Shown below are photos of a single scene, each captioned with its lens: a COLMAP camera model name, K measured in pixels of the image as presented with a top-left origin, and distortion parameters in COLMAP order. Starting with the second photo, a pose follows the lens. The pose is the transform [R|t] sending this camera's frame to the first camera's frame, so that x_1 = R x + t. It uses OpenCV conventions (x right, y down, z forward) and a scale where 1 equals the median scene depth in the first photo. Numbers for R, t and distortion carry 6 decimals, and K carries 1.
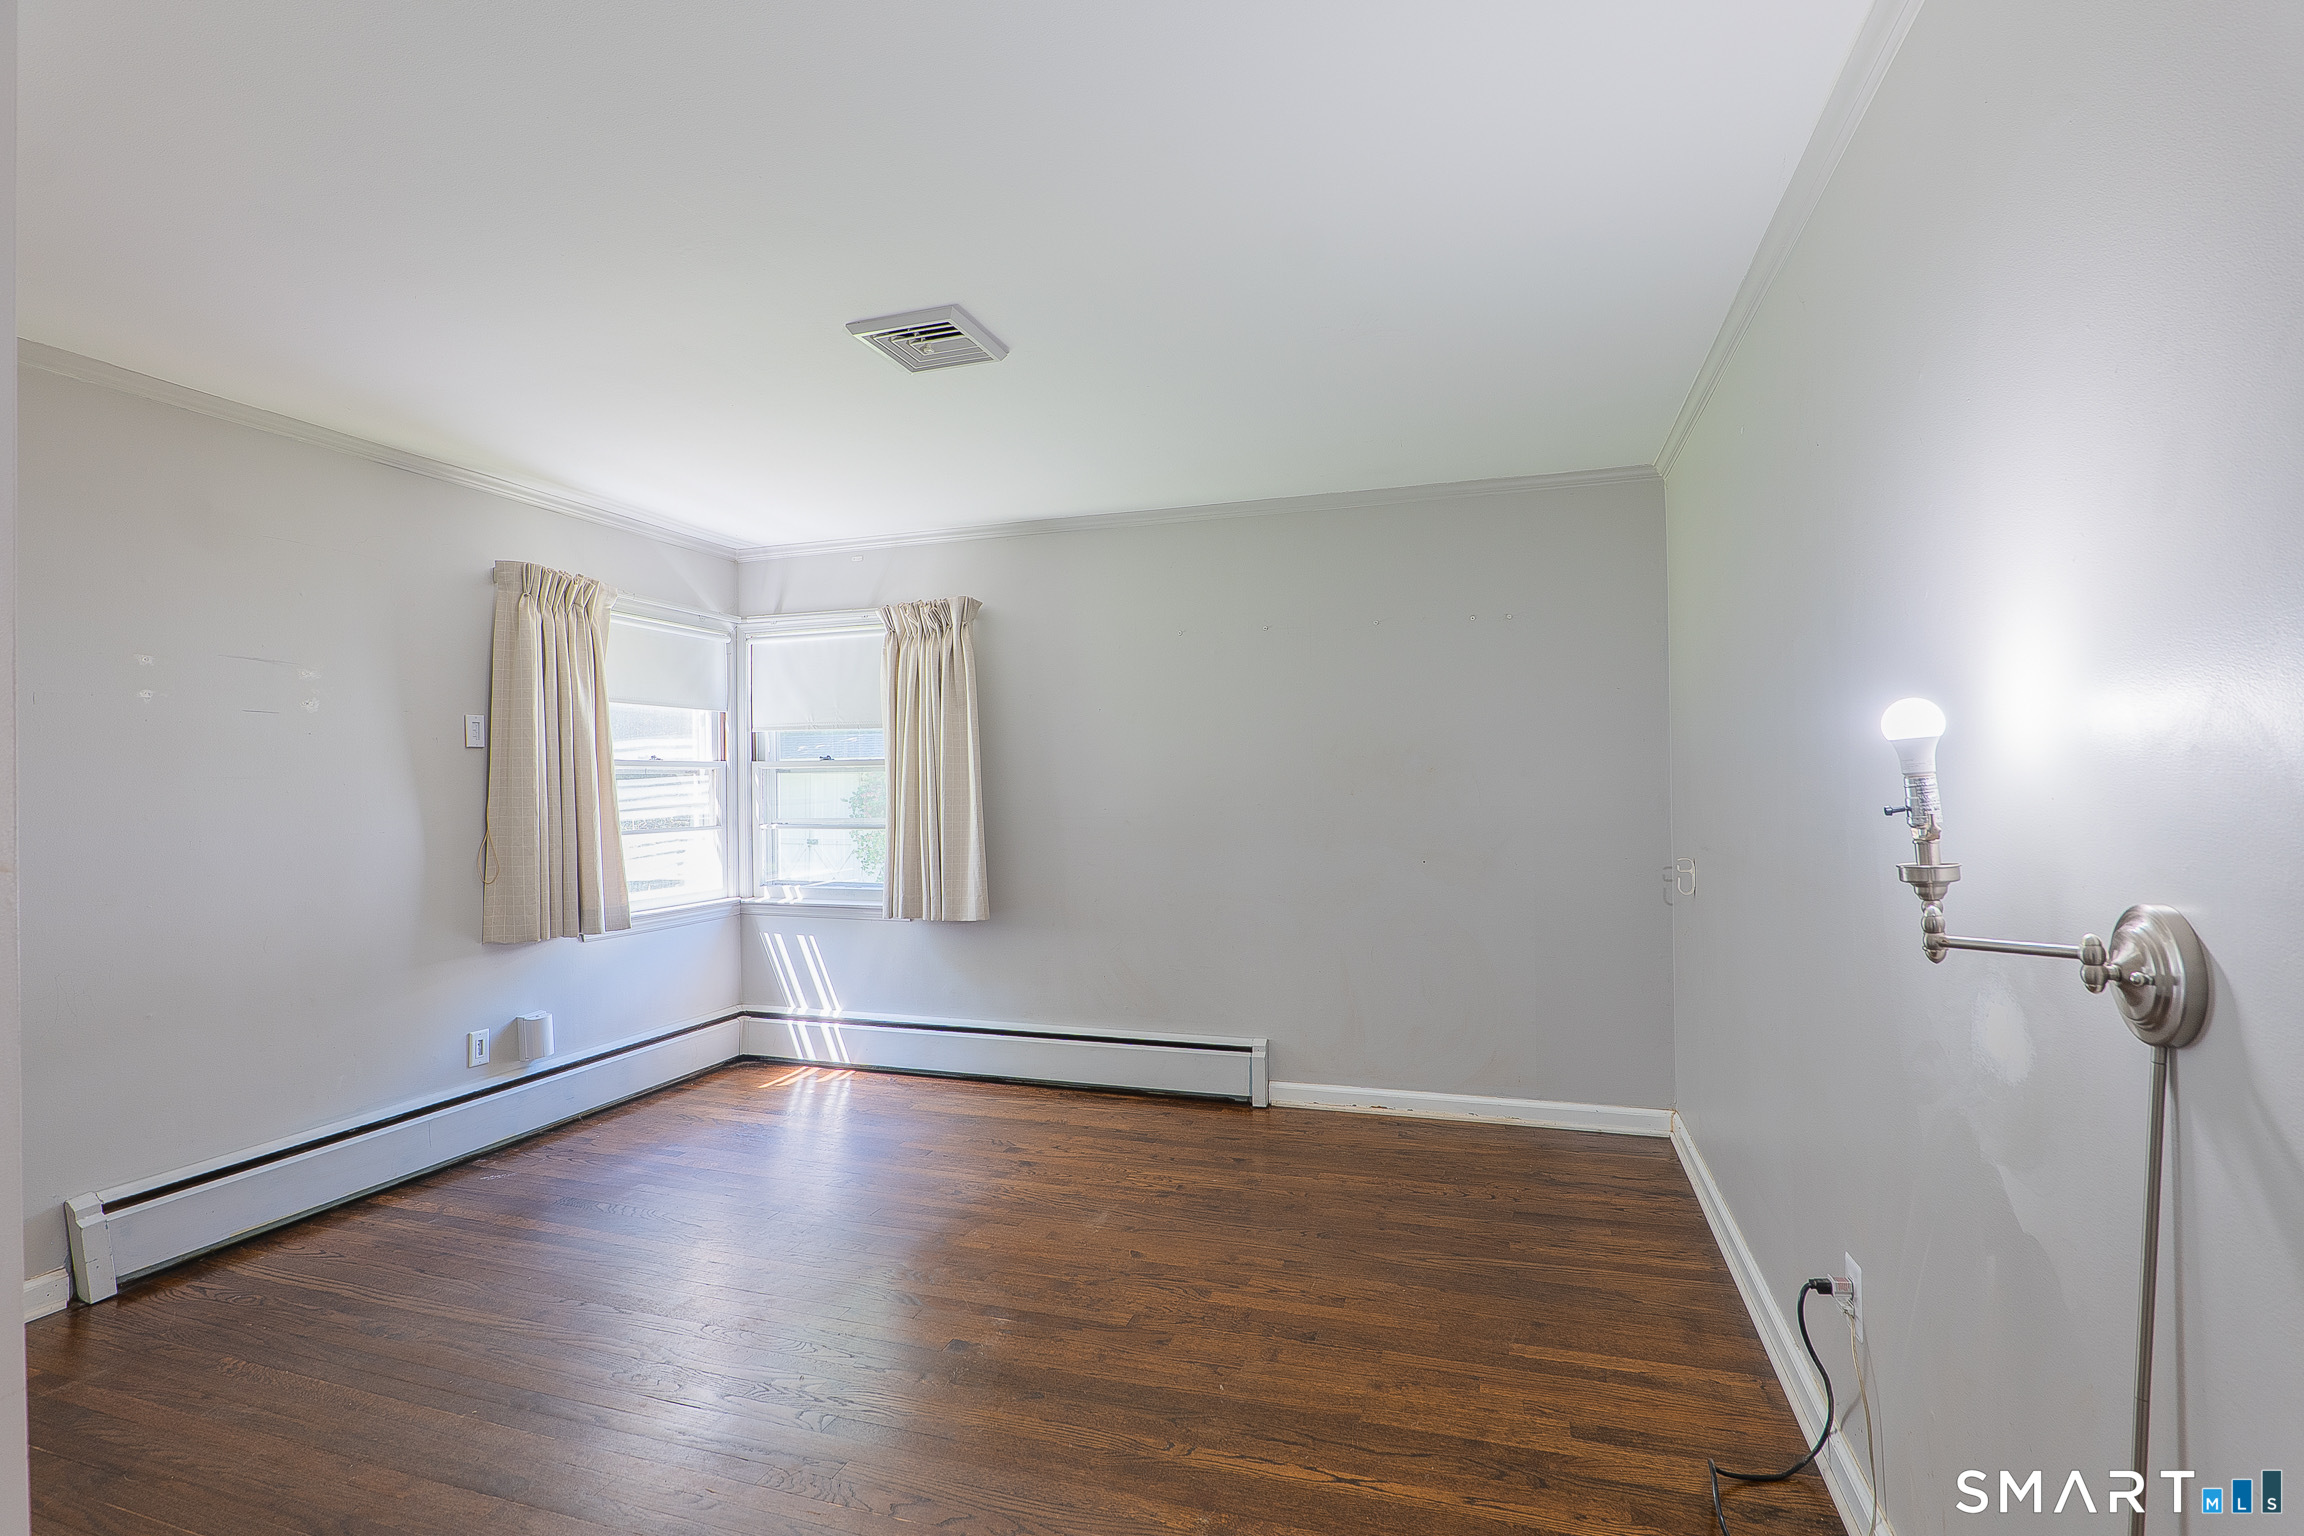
lens RADIAL K [[1072.8, 0, 1154.7], [0, 1072.8, 778.3], [0, 0, 1]] dist [-0.012921, 0.006171]
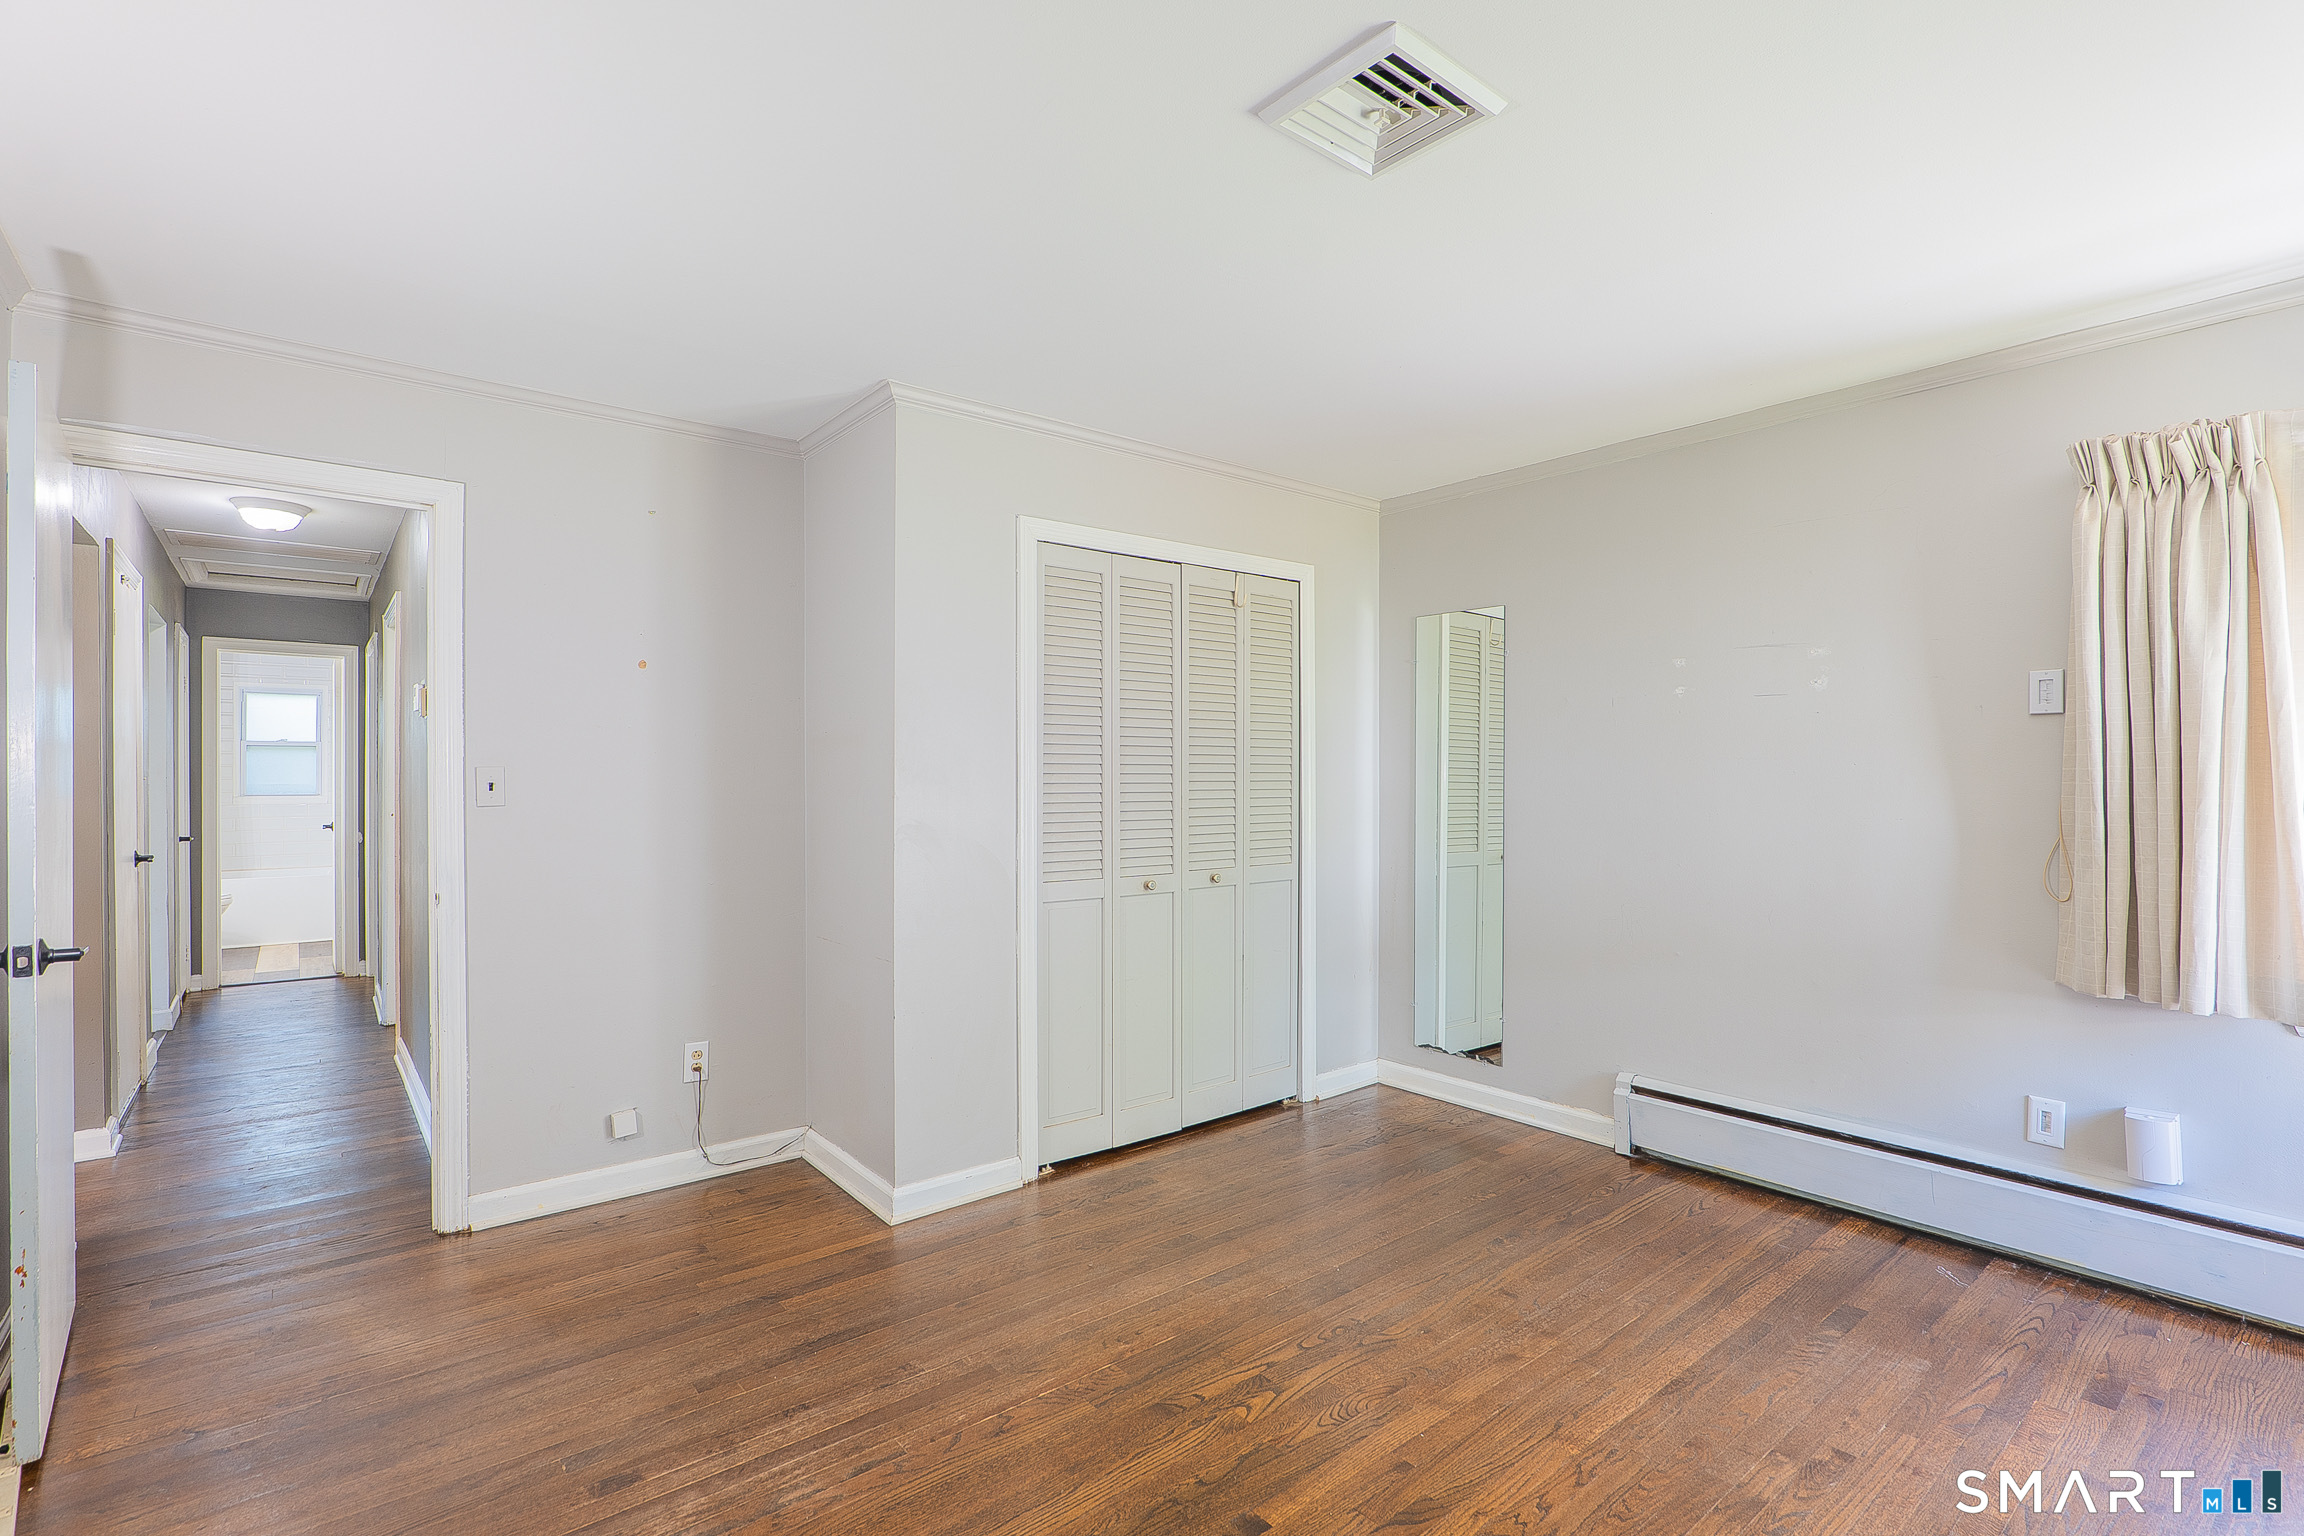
lens RADIAL K [[1072.8, 0, 1157.1], [0, 1072.8, 767.6], [0, 0, 1]] dist [-0.012921, 0.006171]
pose [[-0.523395, 0.011069, -0.852018, 0.356547], [0.010052, 0.999926, 0.006816, -0.004047], [0.852031, -0.004997, -0.523467, 0.979139]]
